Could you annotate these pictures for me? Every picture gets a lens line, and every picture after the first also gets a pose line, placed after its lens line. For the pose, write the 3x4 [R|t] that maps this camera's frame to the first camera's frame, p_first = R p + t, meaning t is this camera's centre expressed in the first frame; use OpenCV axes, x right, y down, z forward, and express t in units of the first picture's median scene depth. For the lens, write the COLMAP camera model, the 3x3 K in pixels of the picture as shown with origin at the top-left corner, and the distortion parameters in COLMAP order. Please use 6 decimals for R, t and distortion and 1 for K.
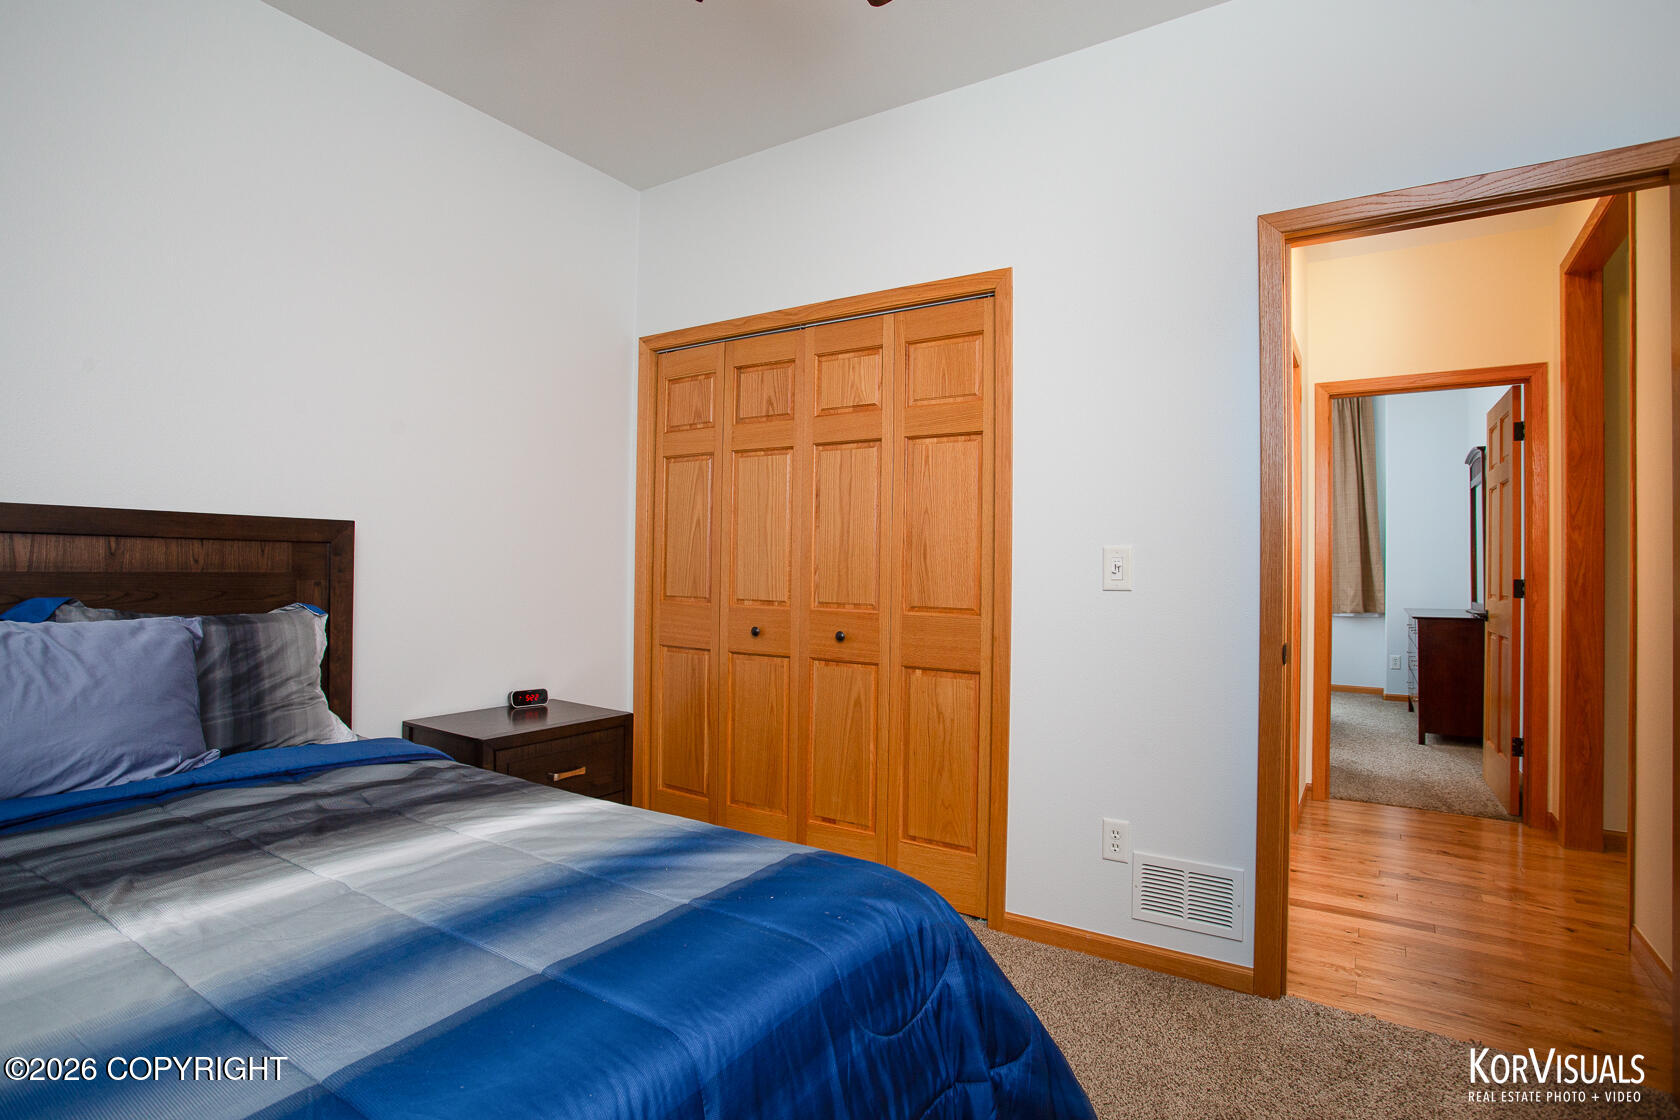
lens RADIAL K [[833.3, 0, 841.4], [0, 833.3, 557.4], [0, 0, 1]] dist [-0.025532, -0.000280]
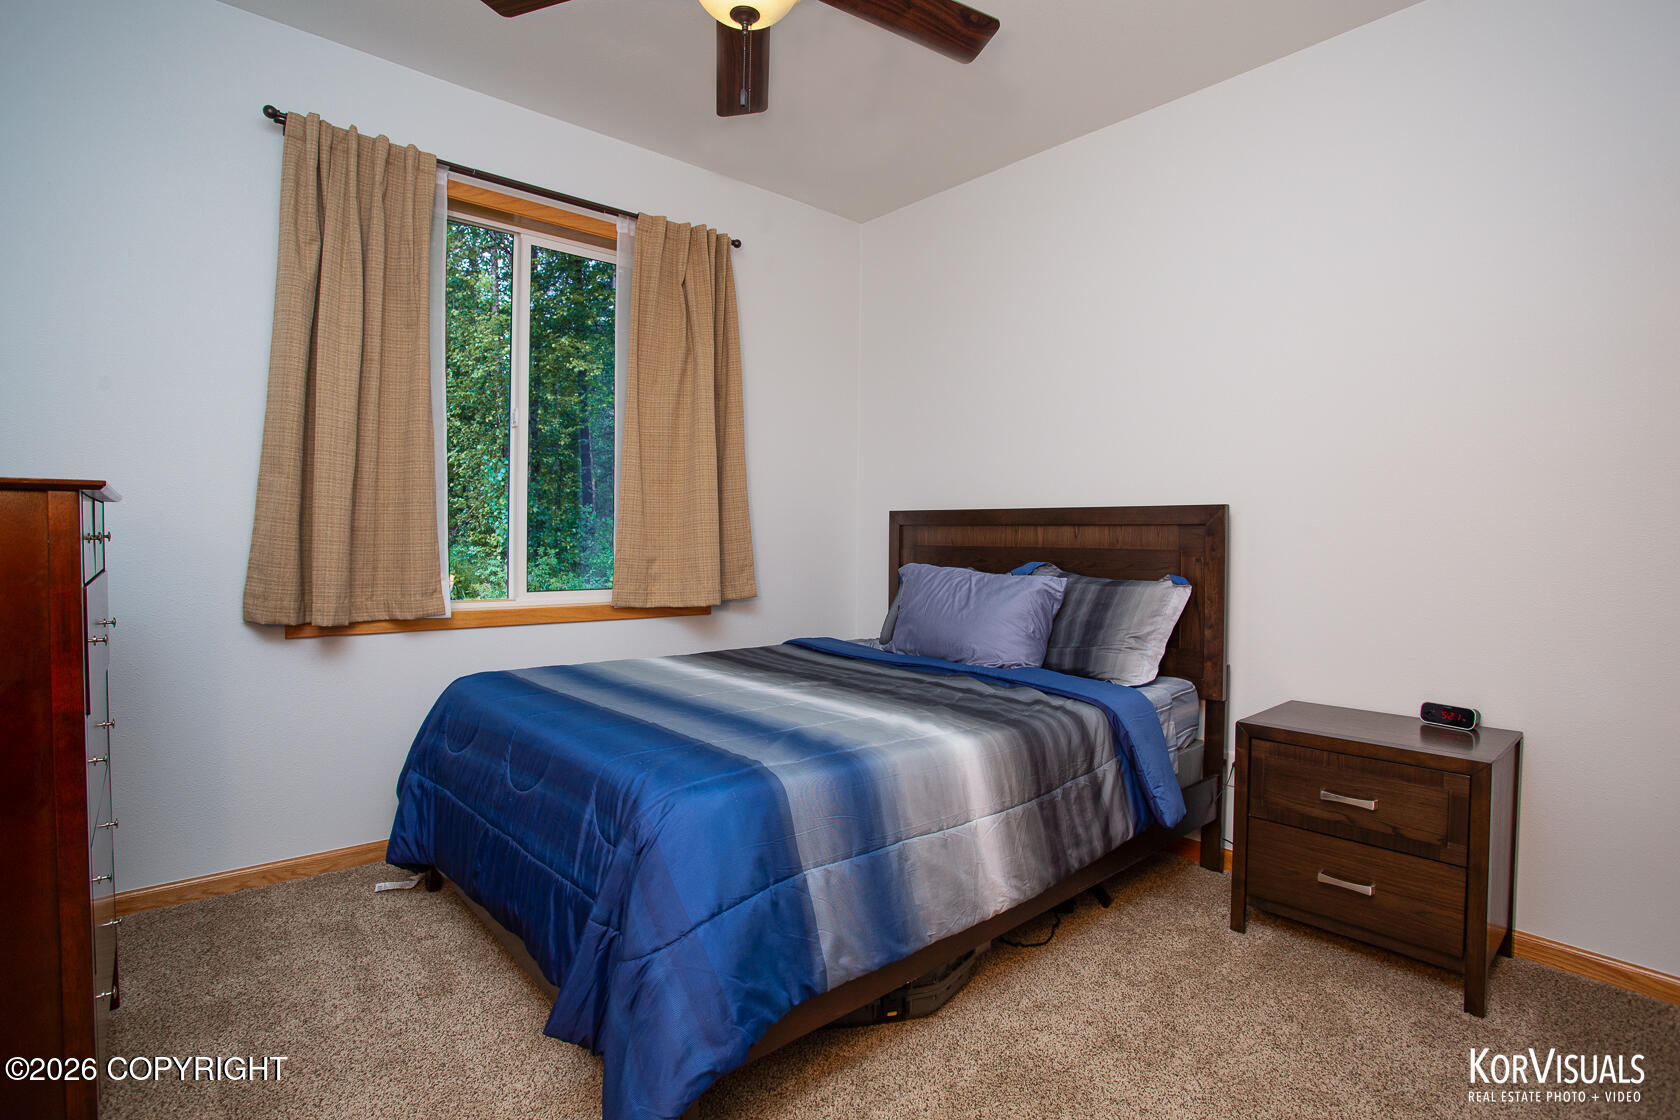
lens RADIAL K [[833.3, 0, 854.4], [0, 833.3, 556.0], [0, 0, 1]] dist [-0.025532, -0.000280]
pose [[-0.263815, 0.009397, -0.964528, 0.517948], [0.002197, 0.999956, 0.009141, 0.011155], [0.964571, 0.000292, -0.263824, 0.665464]]
